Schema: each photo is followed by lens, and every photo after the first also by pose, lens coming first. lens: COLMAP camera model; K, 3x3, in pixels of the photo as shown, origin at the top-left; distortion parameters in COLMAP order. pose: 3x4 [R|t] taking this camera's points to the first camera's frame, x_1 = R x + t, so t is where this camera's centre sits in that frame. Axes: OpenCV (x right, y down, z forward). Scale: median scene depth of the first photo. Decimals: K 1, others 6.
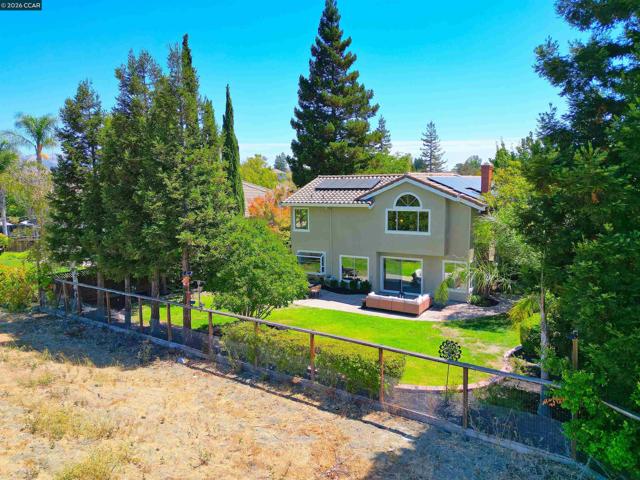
lens RADIAL K [[454.8, 0, 320.0], [0, 454.8, 240.0], [0, 0, 1]] dist [0.094319, -0.123201]
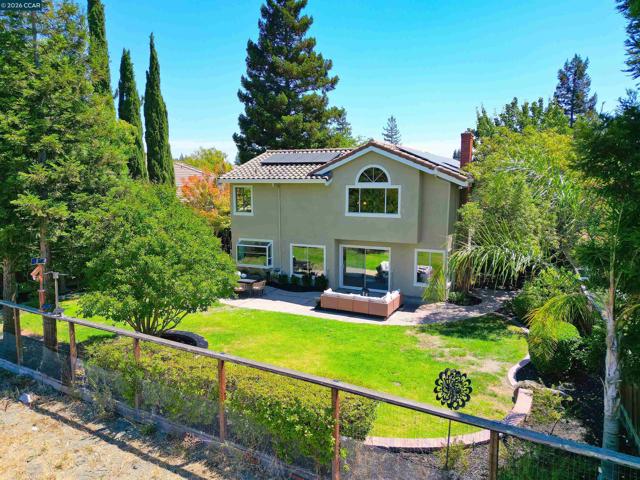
lens RADIAL K [[454.8, 0, 320.0], [0, 454.8, 240.0], [0, 0, 1]] dist [0.094319, -0.123201]
pose [[0.996389, 0.001996, 0.084877, 0.035755], [-0.002453, 0.999983, 0.005276, 0.028224], [-0.084865, -0.005465, 0.996377, 0.237169]]
